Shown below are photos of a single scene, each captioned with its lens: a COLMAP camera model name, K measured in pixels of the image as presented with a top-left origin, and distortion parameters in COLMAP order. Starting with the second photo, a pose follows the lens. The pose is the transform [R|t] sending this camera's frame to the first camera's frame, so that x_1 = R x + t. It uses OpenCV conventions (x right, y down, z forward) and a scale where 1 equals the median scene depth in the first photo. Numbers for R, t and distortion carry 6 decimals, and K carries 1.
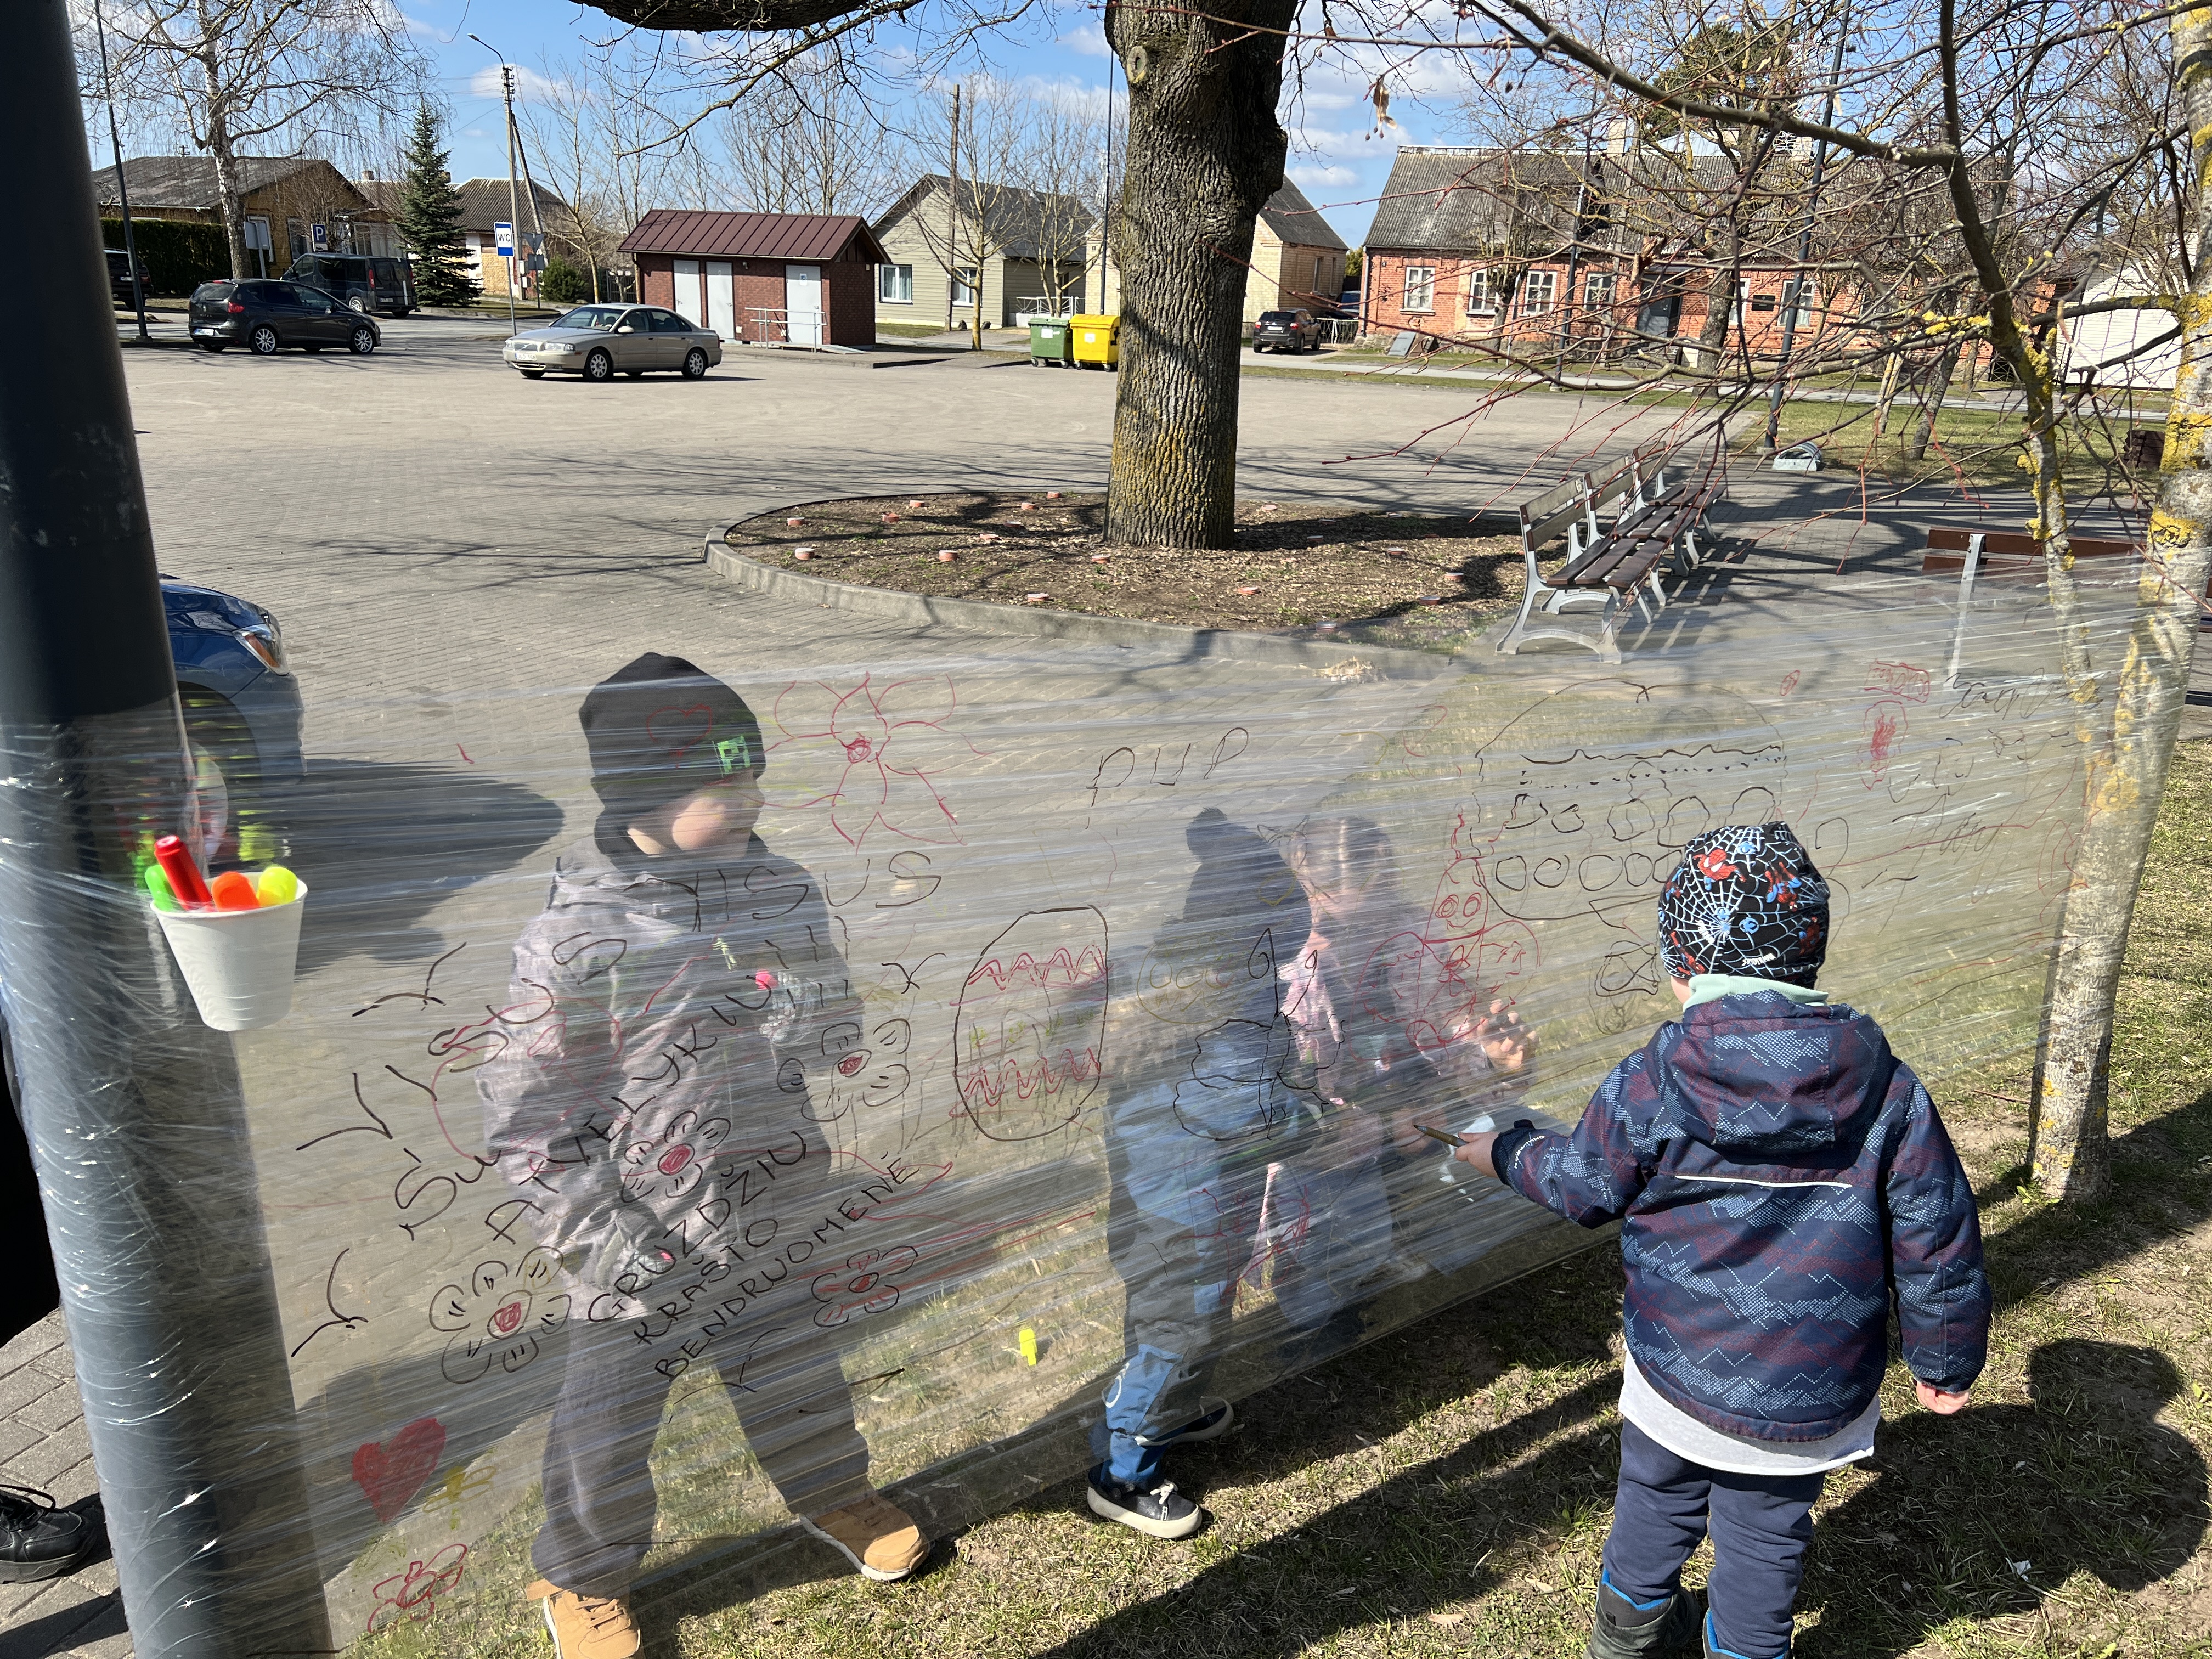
lens RADIAL K [[1654.6, 0, 1106.0], [0, 1654.6, 829.5], [0, 0, 1]] dist [0.051553, -0.056866]
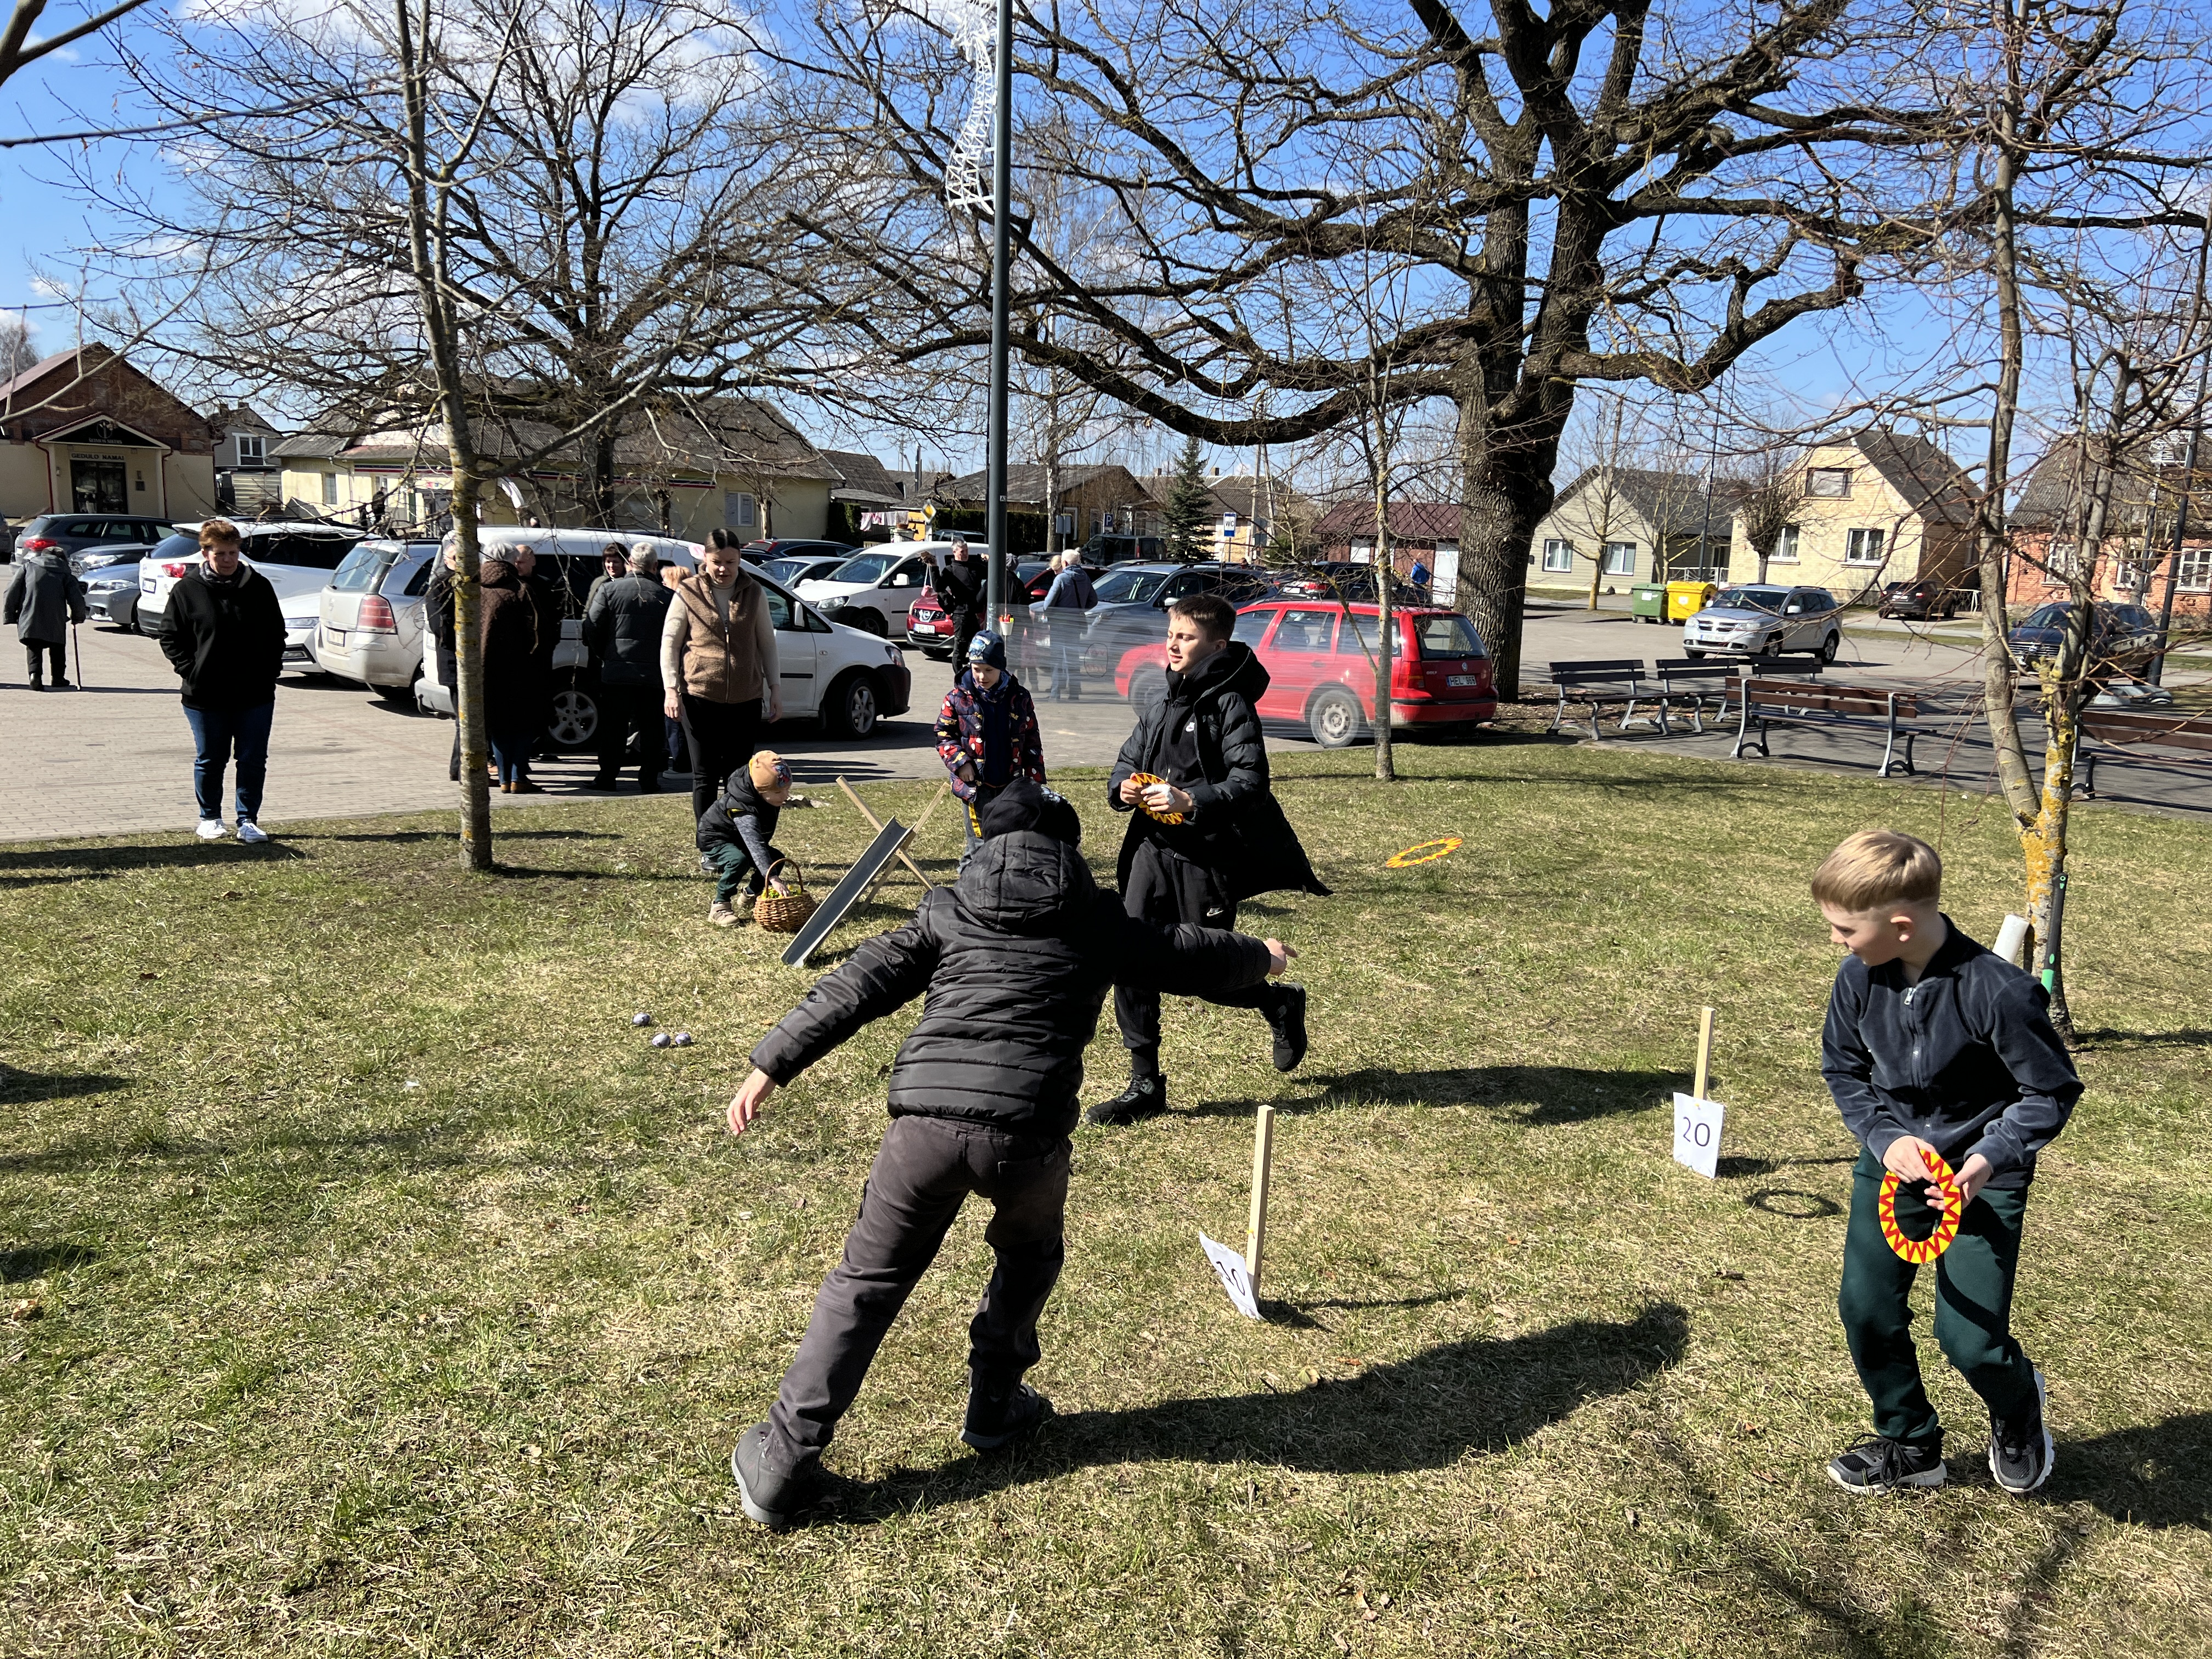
lens RADIAL K [[1635.9, 0, 1106.0], [0, 1635.9, 829.5], [0, 0, 1]] dist [0.049035, -0.059296]
pose [[0.908623, 0.075908, -0.410660, 0.086278], [-0.136747, 0.983210, -0.120824, 0.047922], [0.394594, 0.165940, 0.903748, -0.149040]]
